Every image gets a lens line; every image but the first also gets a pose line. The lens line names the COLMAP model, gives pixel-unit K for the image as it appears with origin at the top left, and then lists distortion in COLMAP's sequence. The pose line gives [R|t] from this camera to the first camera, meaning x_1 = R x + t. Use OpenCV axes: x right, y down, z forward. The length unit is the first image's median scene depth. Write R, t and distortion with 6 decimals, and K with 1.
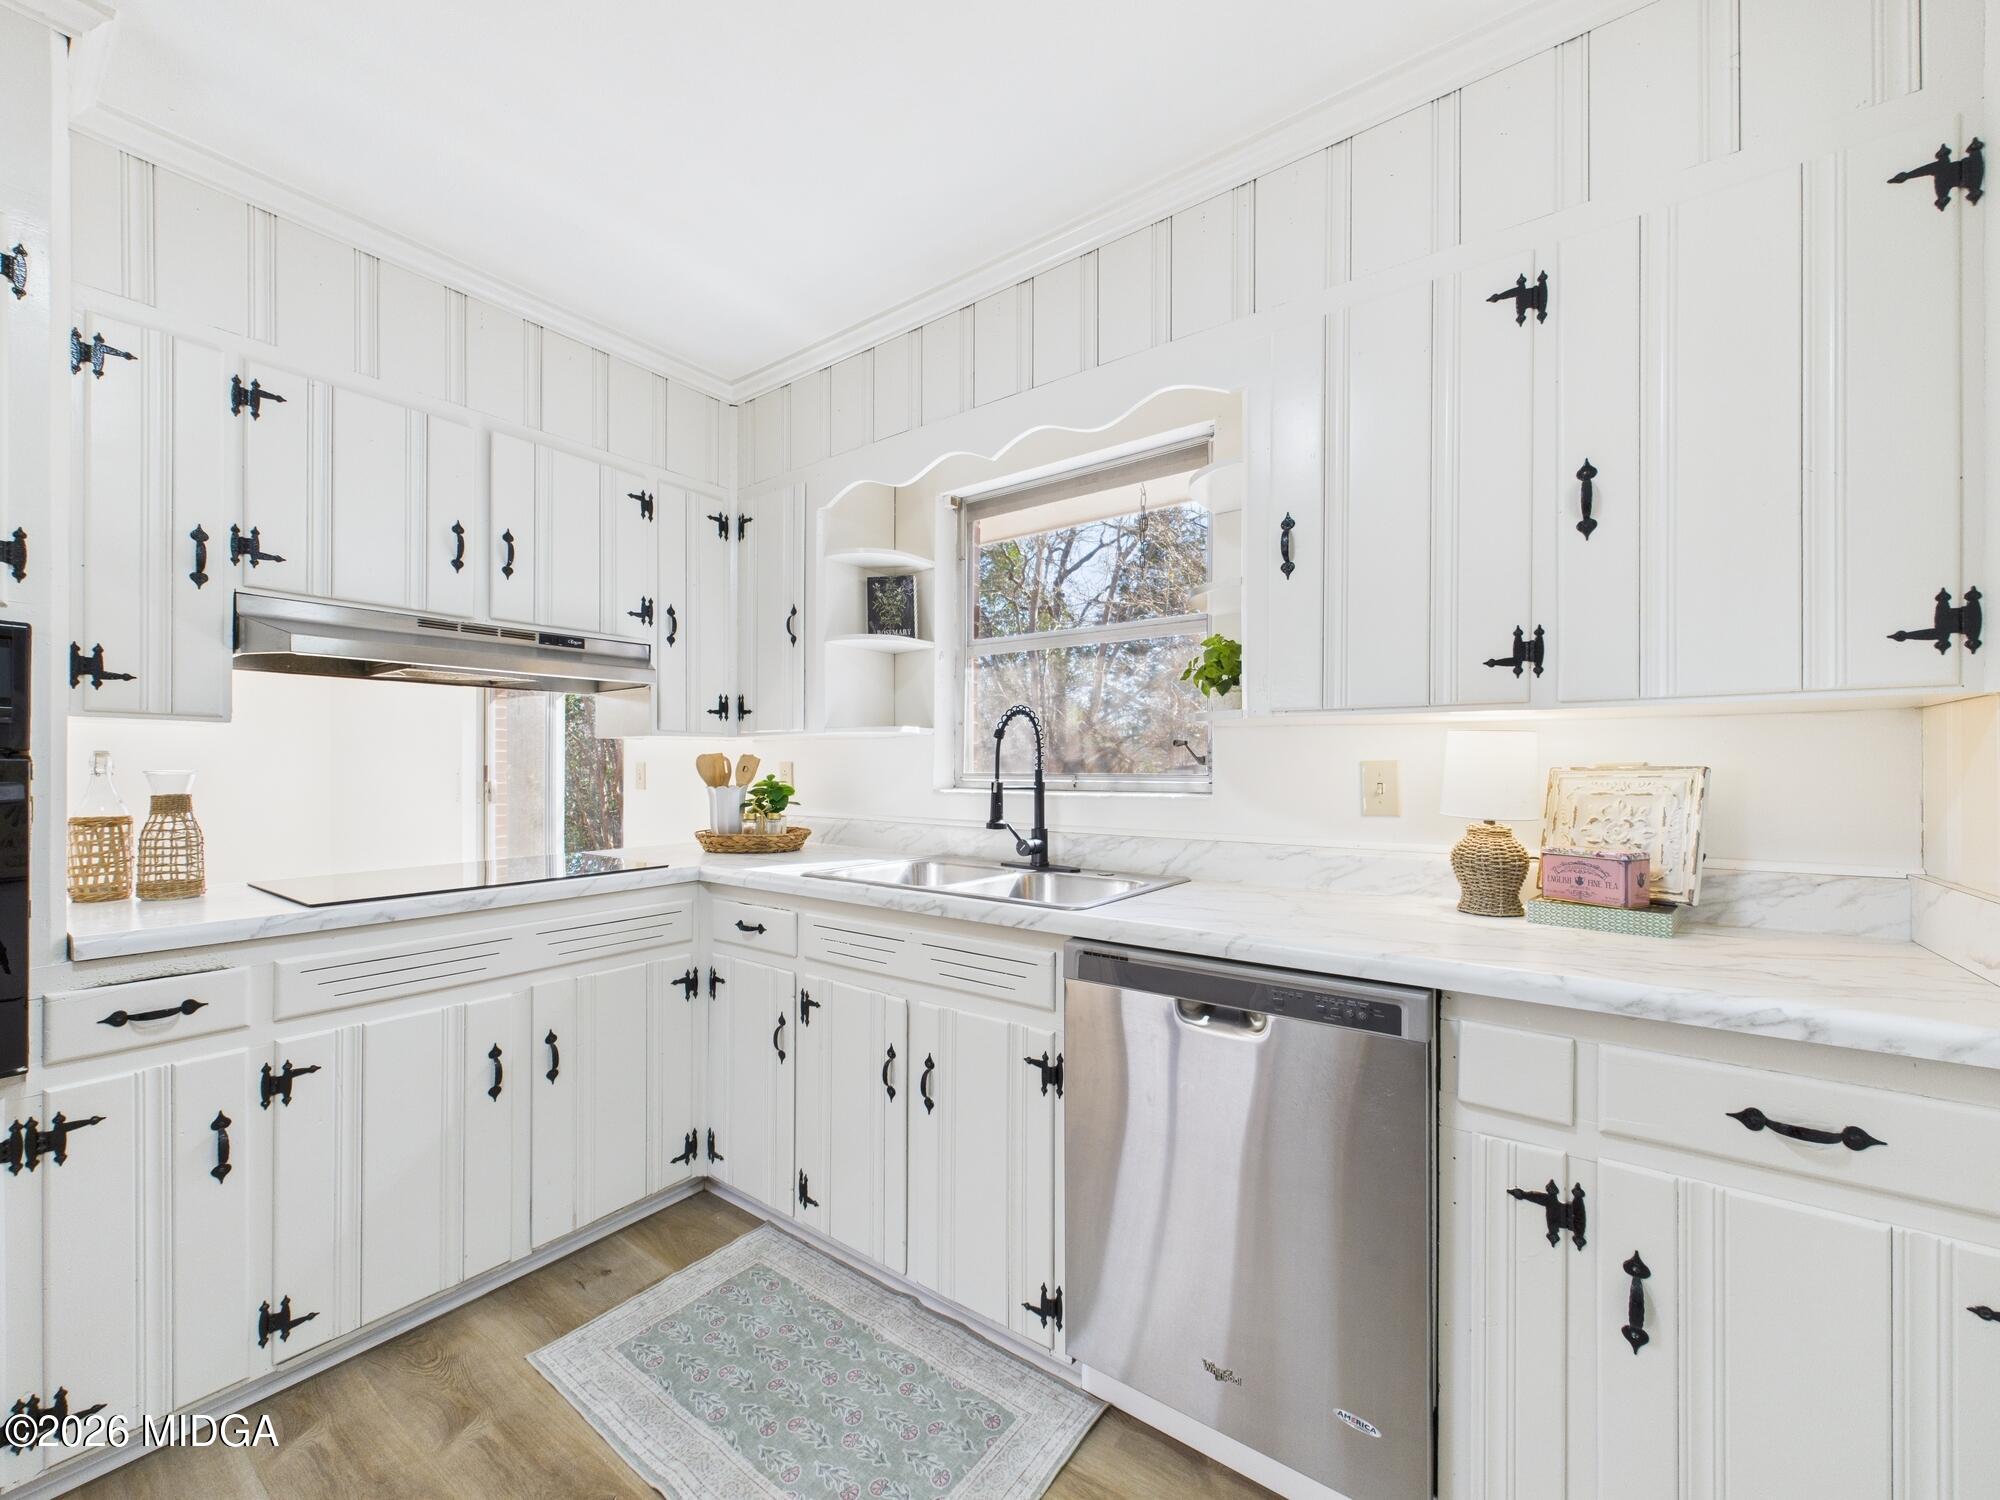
lens RADIAL K [[802.9, 0, 1001.2], [0, 802.9, 758.9], [0, 0, 1]] dist [0.004132, -0.000567]
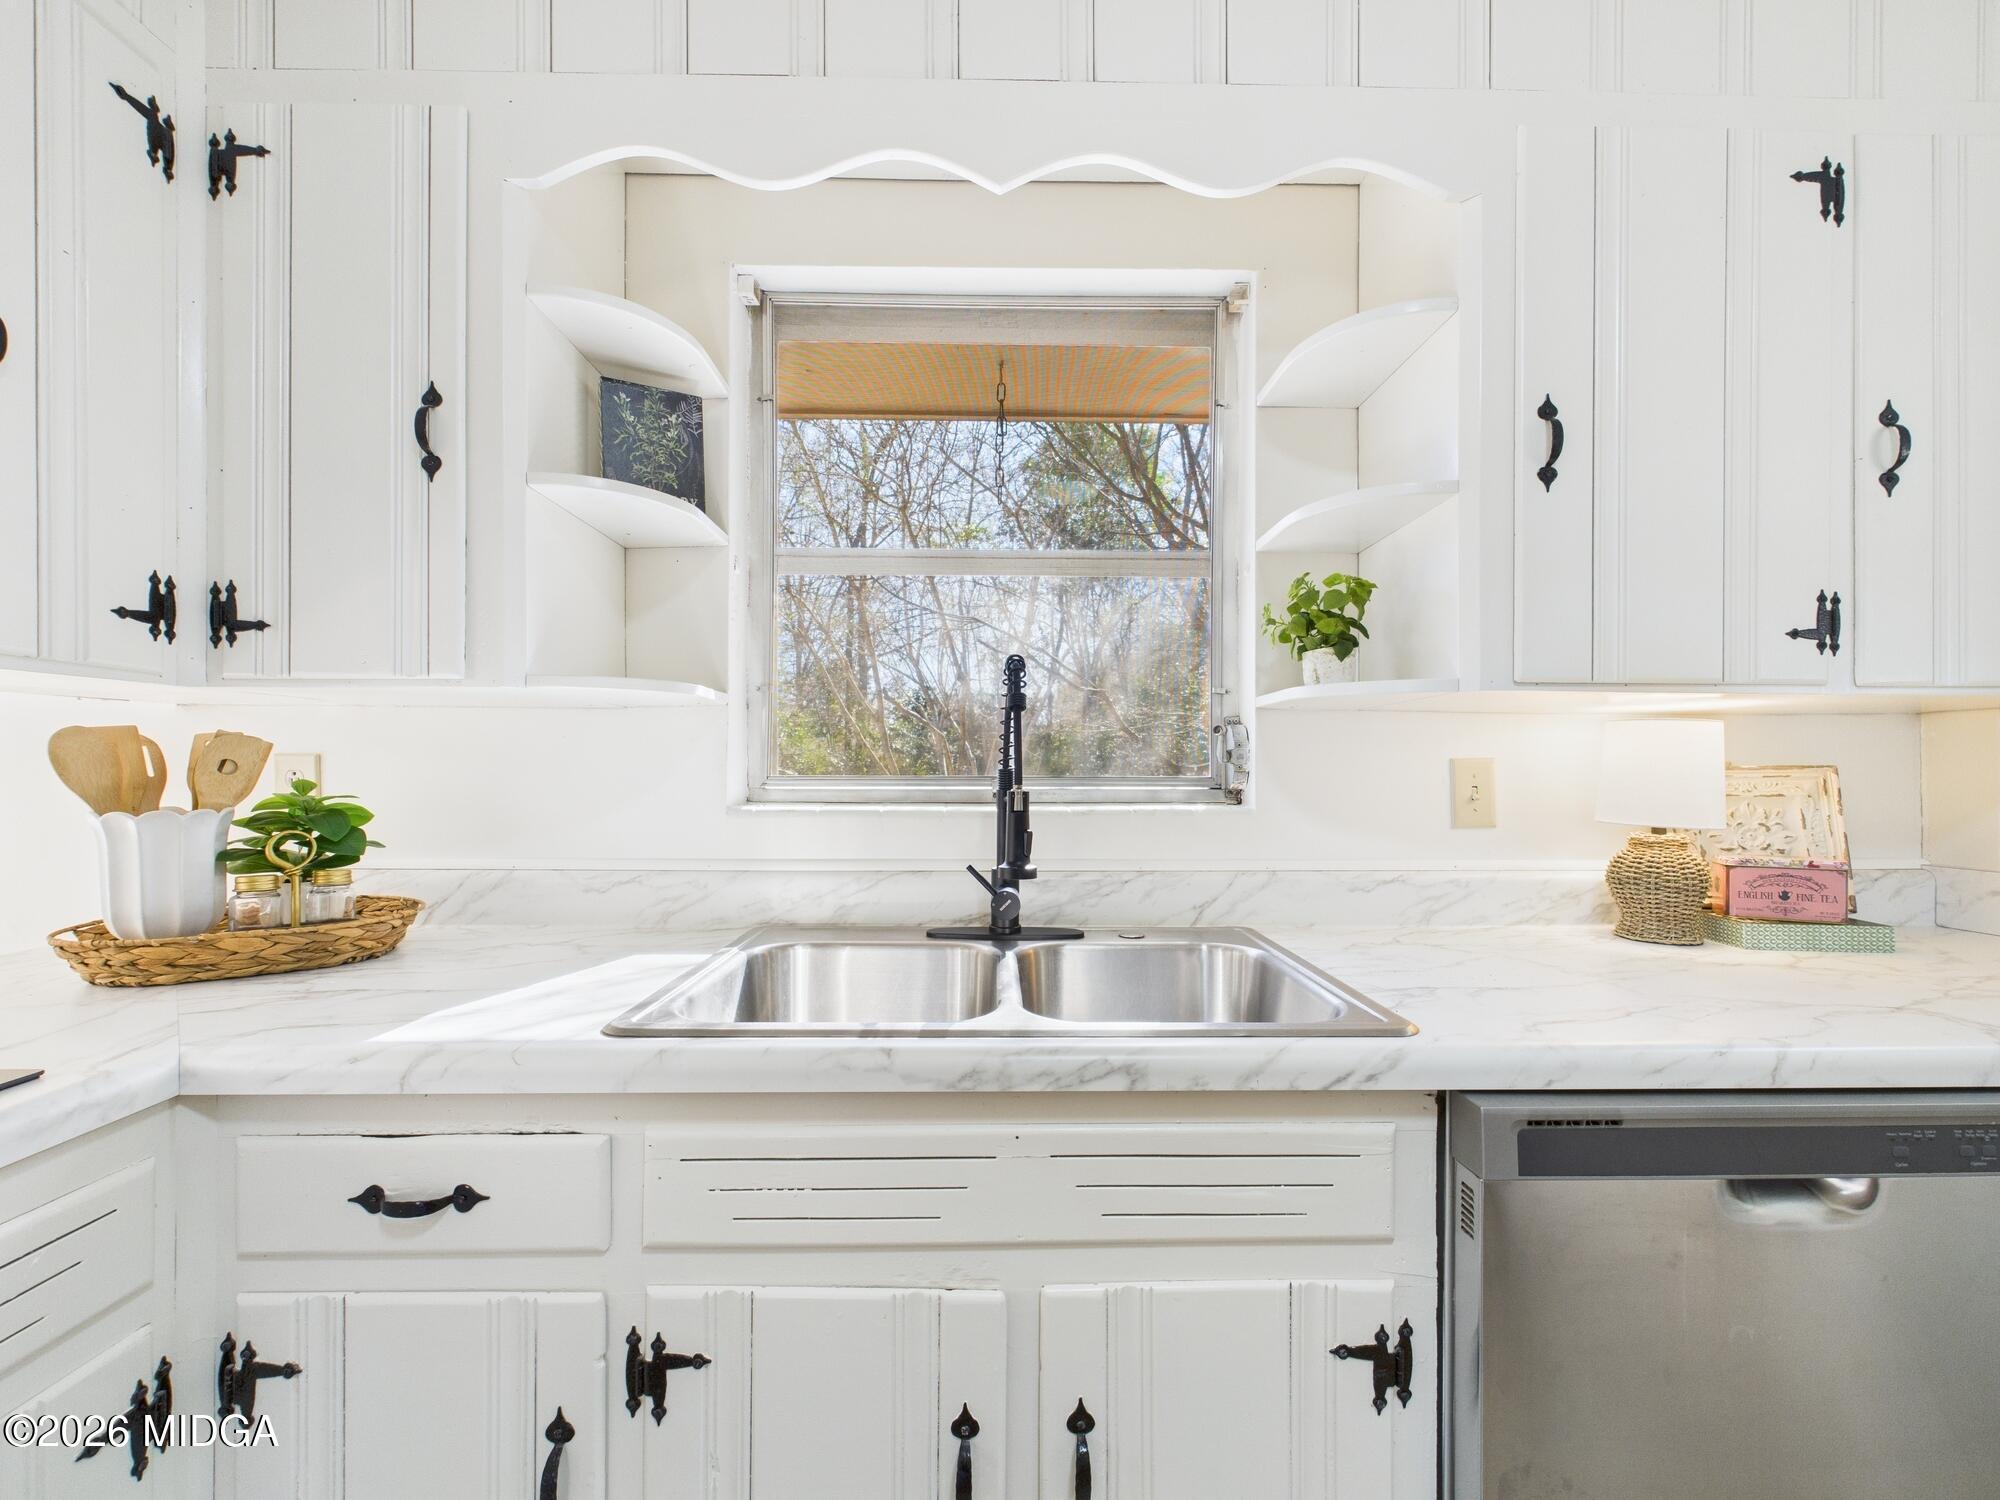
lens RADIAL K [[802.9, 0, 1002.0], [0, 802.9, 770.1], [0, 0, 1]] dist [0.004132, -0.000567]
pose [[0.791991, 0.003599, 0.610523, -0.310245], [-0.007614, 0.999963, 0.003982, 0.011720], [-0.610486, -0.007803, 0.791989, 0.525981]]
